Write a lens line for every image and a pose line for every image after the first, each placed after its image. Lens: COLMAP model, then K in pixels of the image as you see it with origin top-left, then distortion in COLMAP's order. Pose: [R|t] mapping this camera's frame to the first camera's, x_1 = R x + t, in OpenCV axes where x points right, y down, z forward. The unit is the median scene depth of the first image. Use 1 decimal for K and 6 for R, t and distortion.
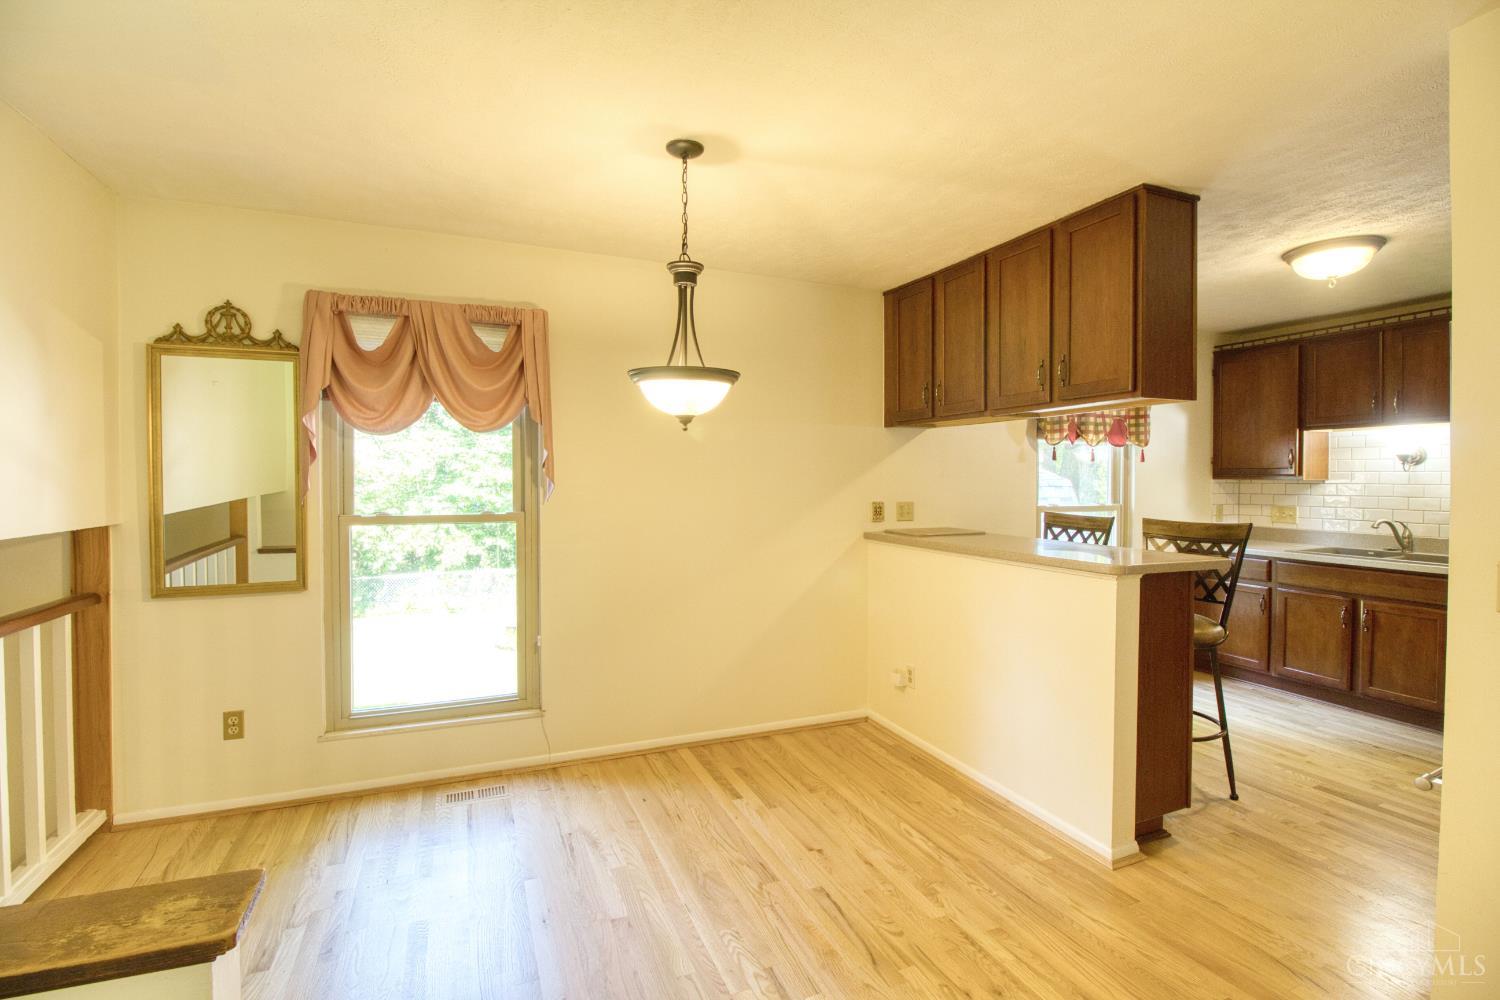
lens RADIAL K [[695.7, 0, 753.9], [0, 695.7, 489.7], [0, 0, 1]] dist [0.000078, -0.015504]
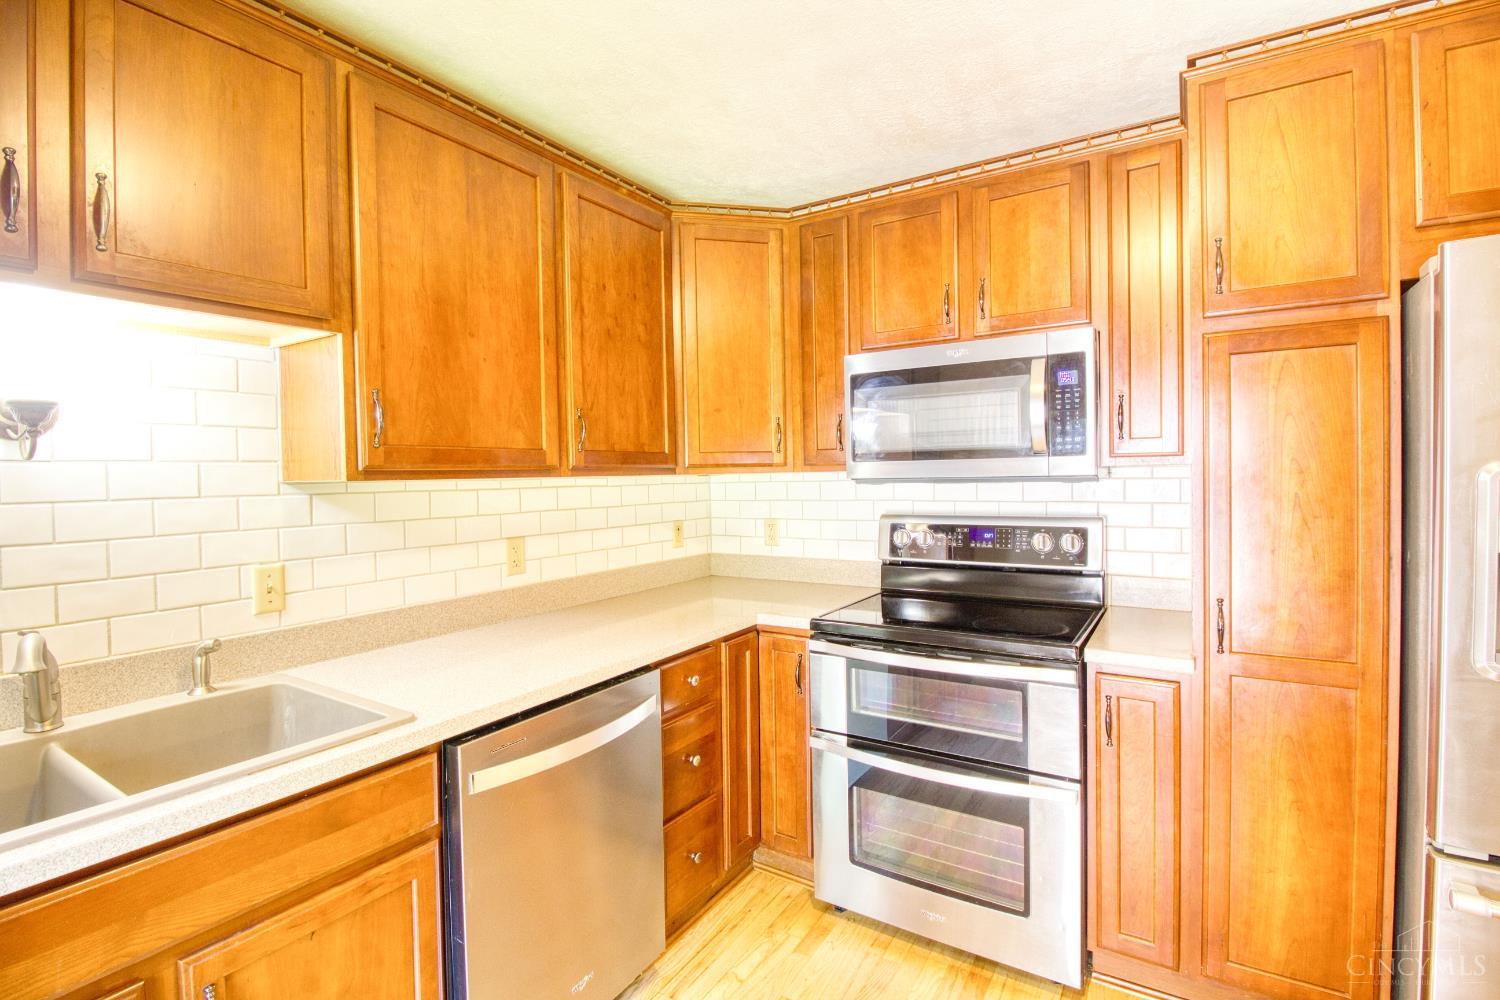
lens RADIAL K [[695.7, 0, 753.9], [0, 695.7, 489.7], [0, 0, 1]] dist [0.000078, -0.015504]
pose [[-0.573174, -0.007194, 0.819402, 0.491961], [0.030468, 0.999083, 0.030084, -0.012104], [-0.818867, 0.042209, -0.572429, 0.846790]]
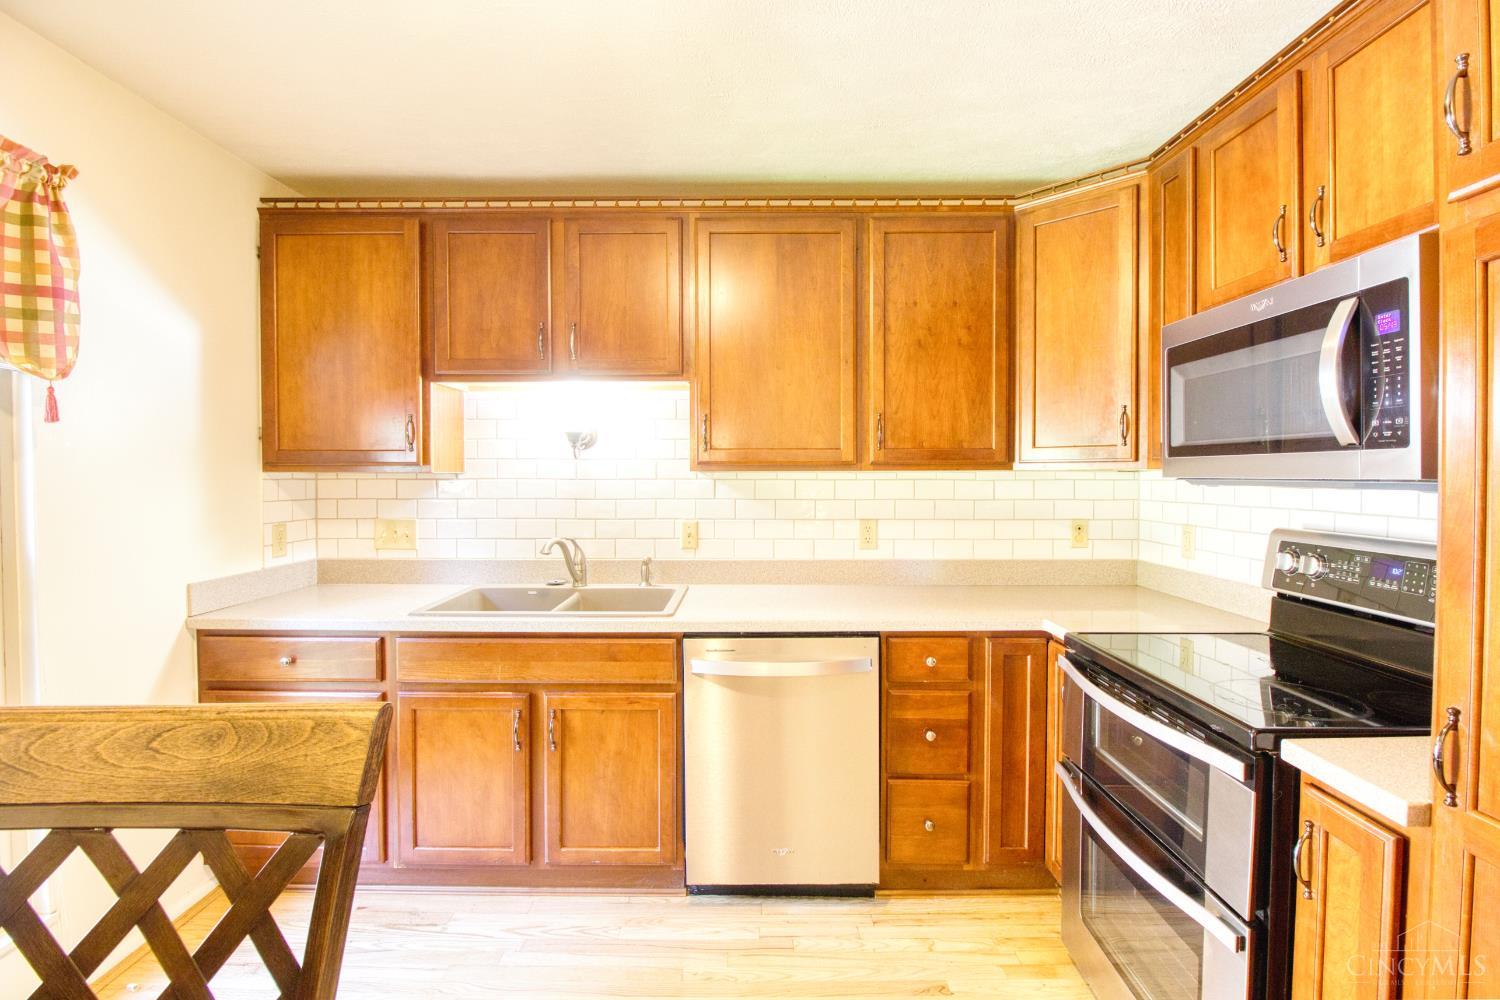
lens RADIAL K [[695.7, 0, 753.9], [0, 695.7, 489.7], [0, 0, 1]] dist [0.000078, -0.015504]
pose [[0.390849, -0.021747, 0.920198, 0.392634], [0.015055, 0.999738, 0.017232, -0.006385], [-0.920332, 0.007119, 0.391074, 0.555629]]
